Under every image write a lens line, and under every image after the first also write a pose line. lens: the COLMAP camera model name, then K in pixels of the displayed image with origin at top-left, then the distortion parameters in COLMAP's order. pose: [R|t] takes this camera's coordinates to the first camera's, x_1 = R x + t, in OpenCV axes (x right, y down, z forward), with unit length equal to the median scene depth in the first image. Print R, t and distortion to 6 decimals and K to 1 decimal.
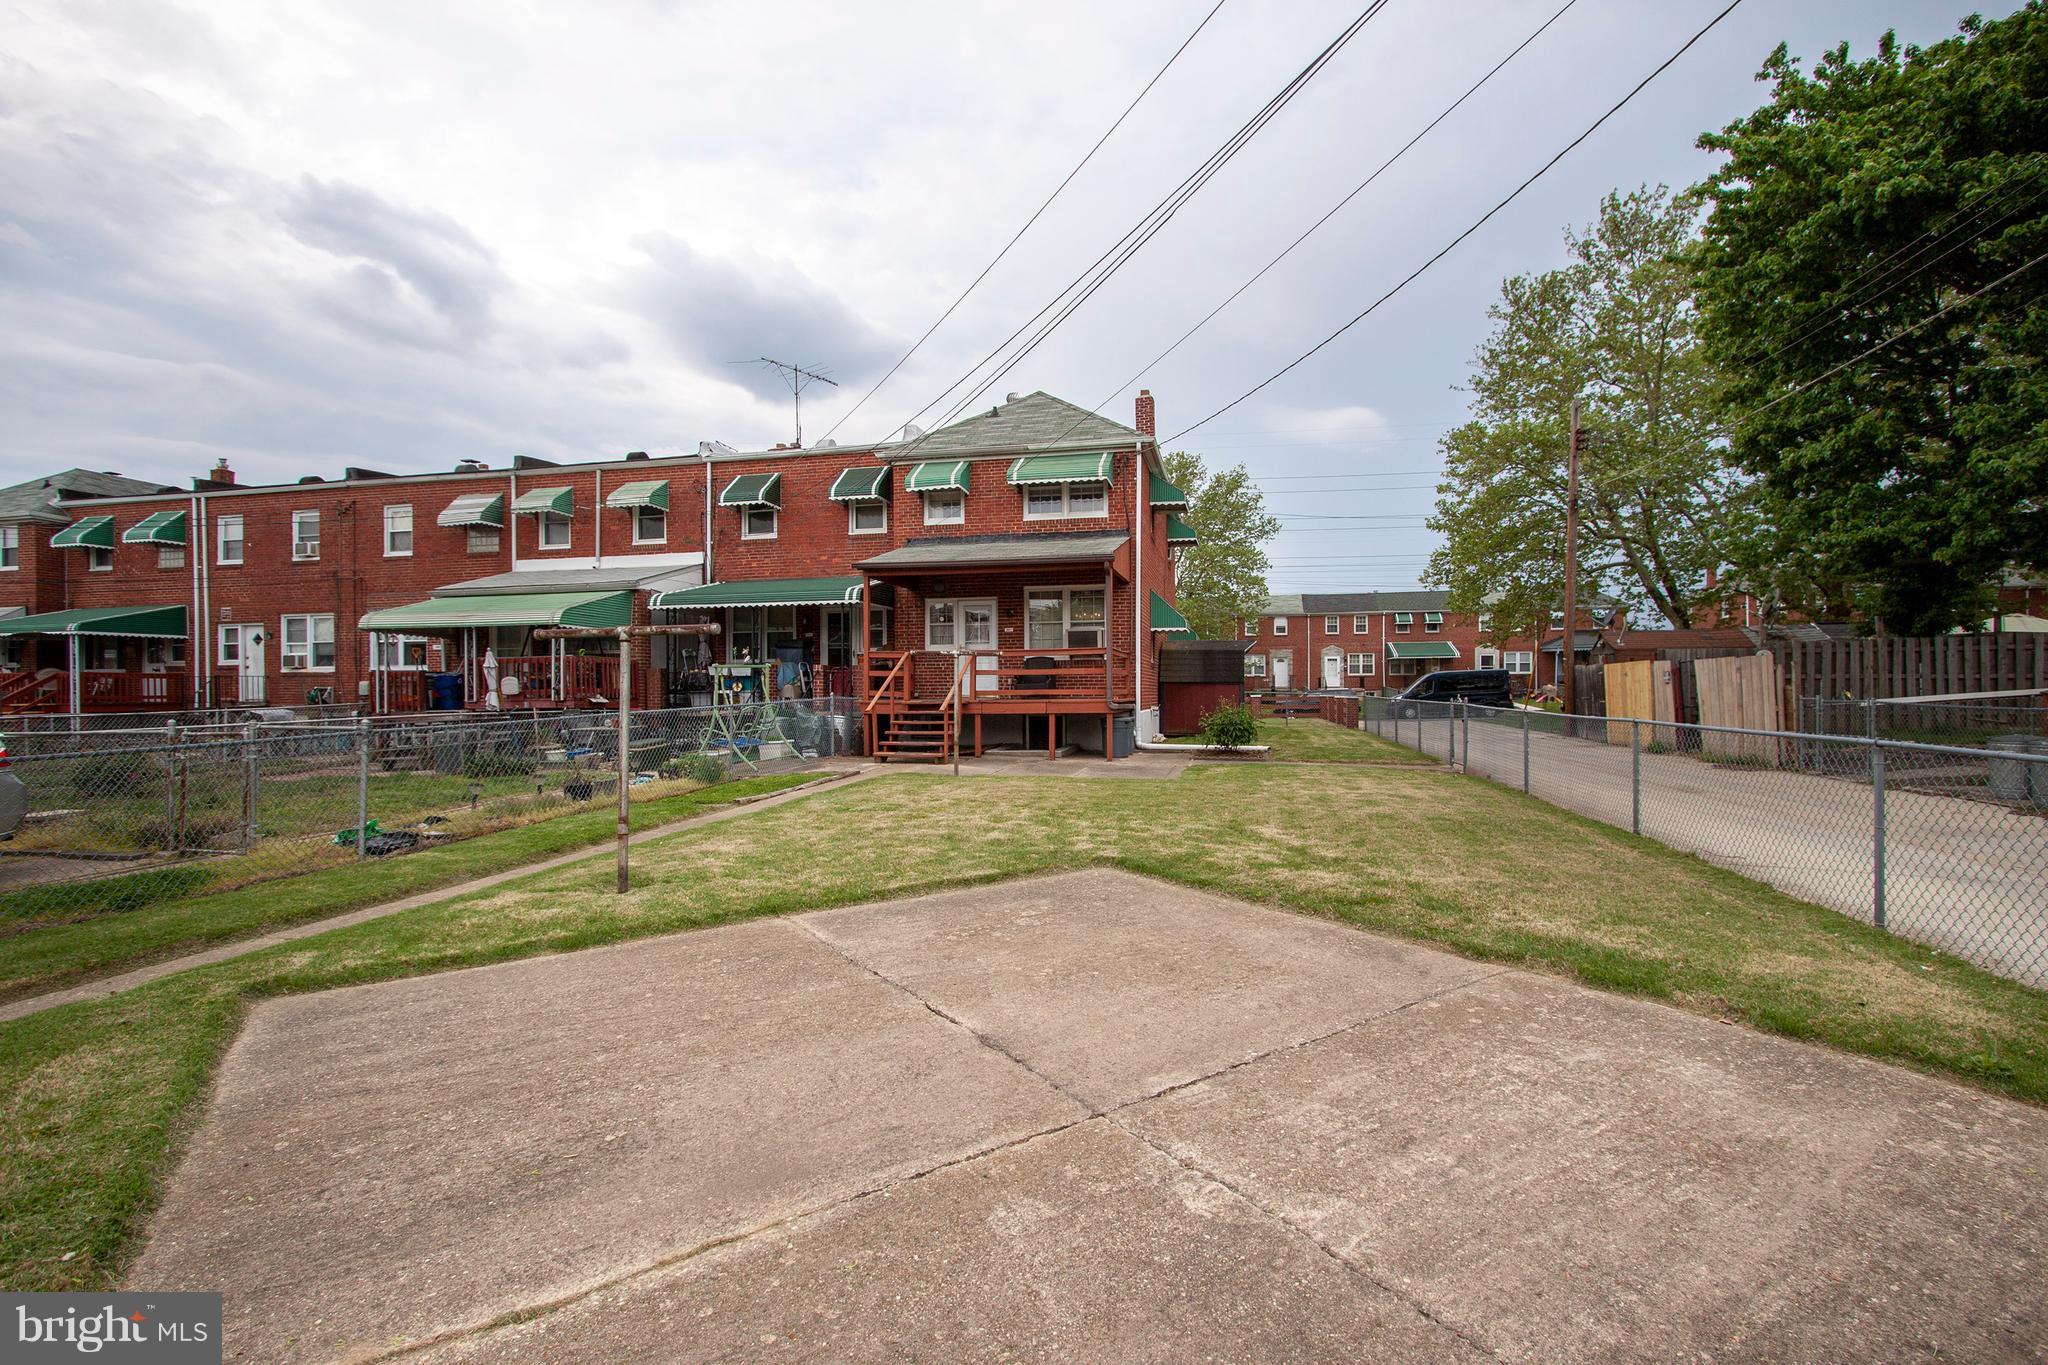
lens RADIAL K [[936.7, 0, 1026.1], [0, 936.7, 682.8], [0, 0, 1]] dist [-0.019677, 0.004351]
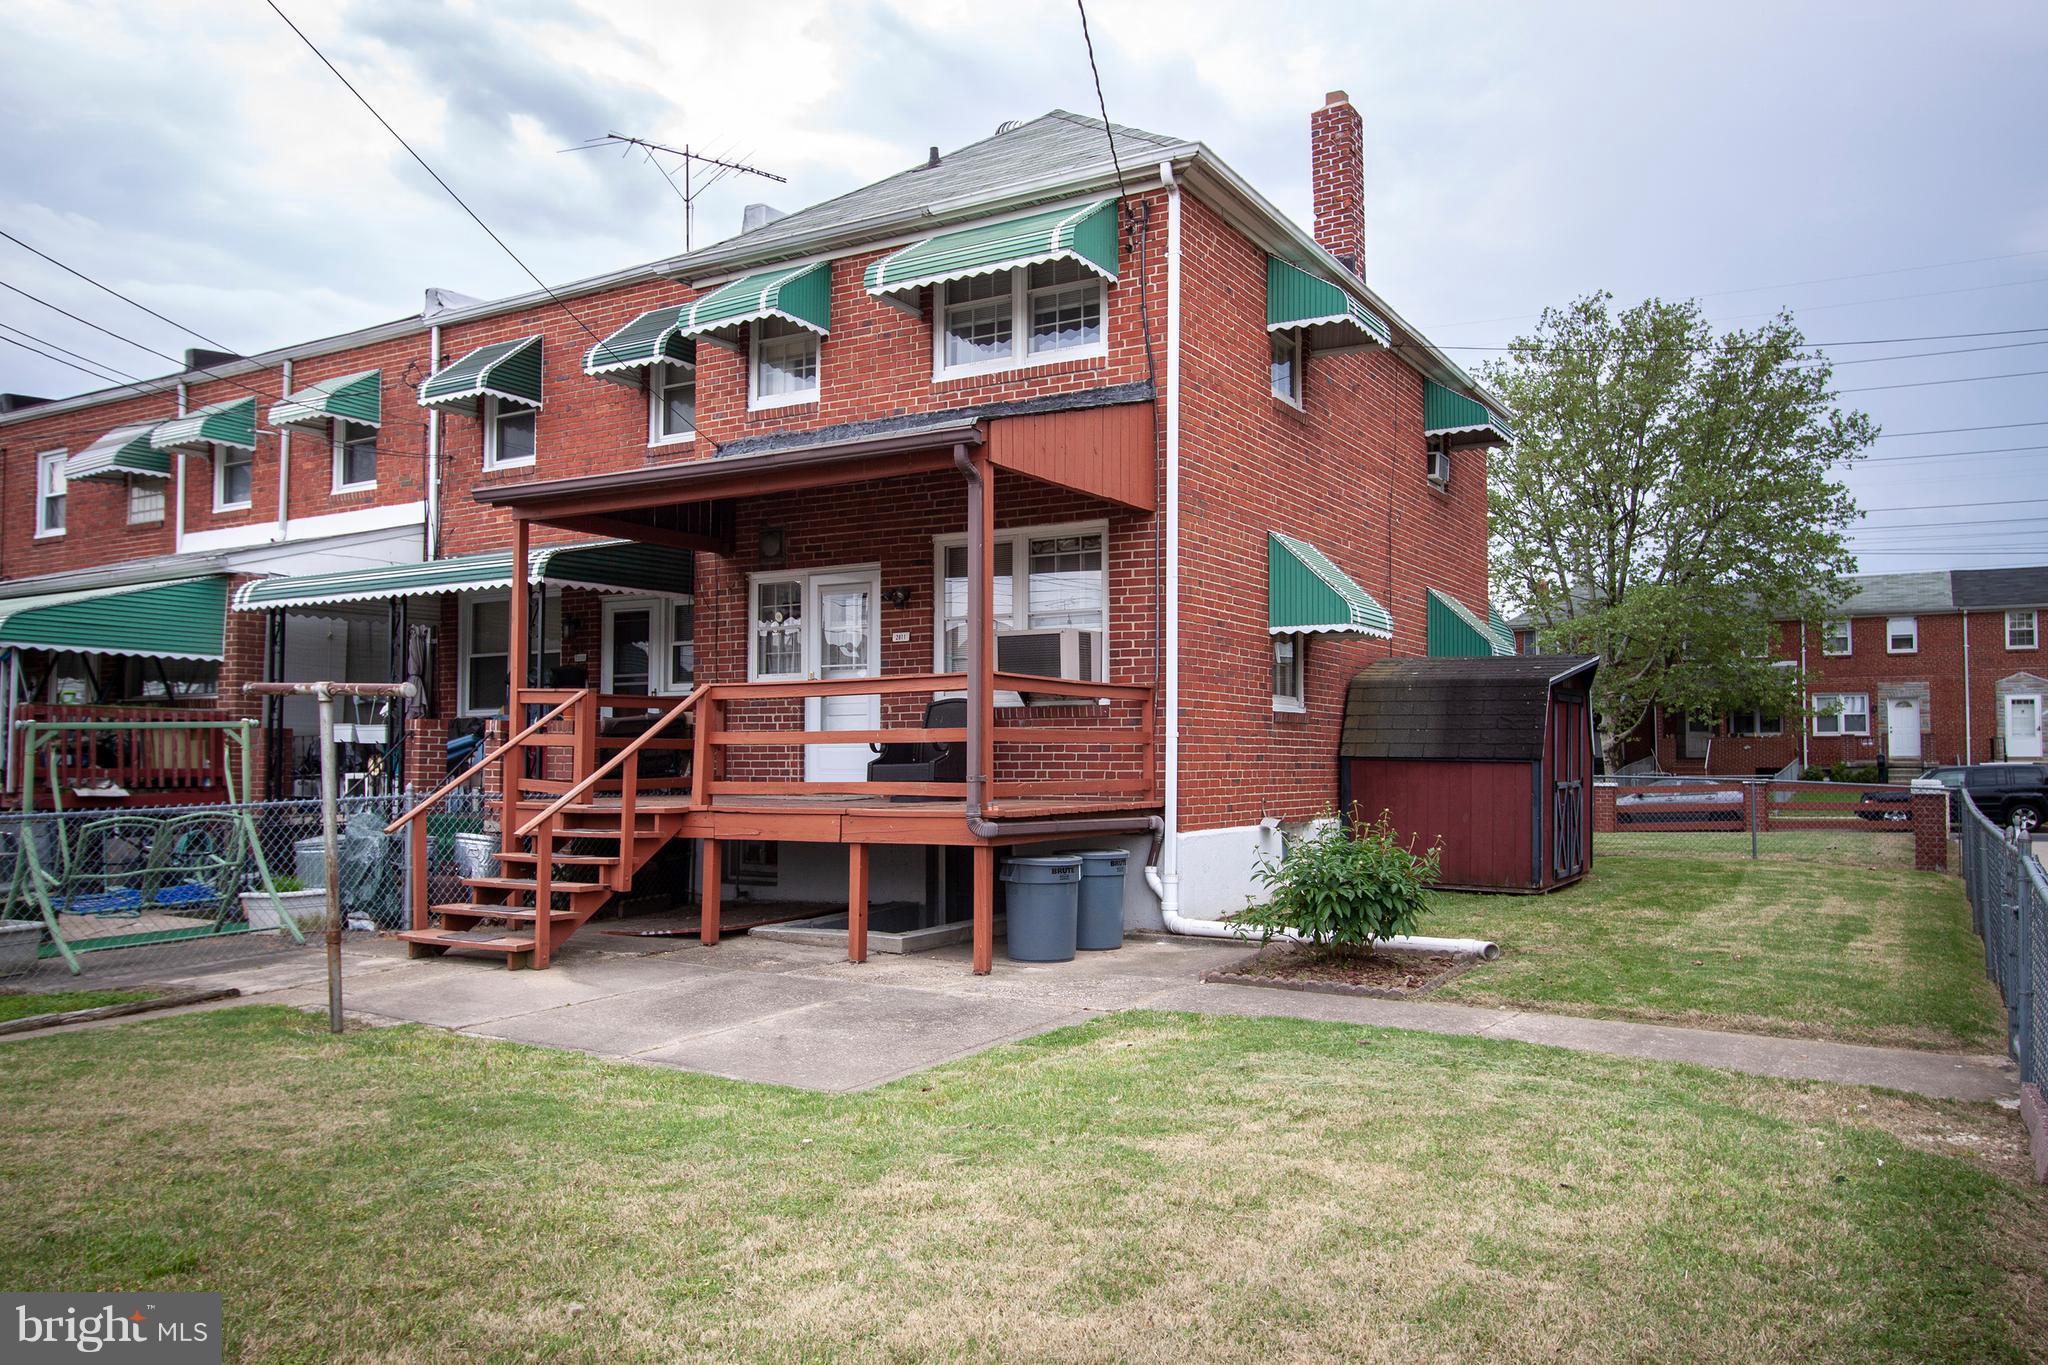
lens RADIAL K [[1478.3, 0, 1023.9], [0, 1478.3, 686.1], [0, 0, 1]] dist [0.007868, -0.000188]
pose [[0.951559, -0.010700, -0.307279, 0.209810], [-0.001186, 0.999259, -0.038469, -0.007020], [0.307463, 0.036970, 0.950842, 0.318851]]
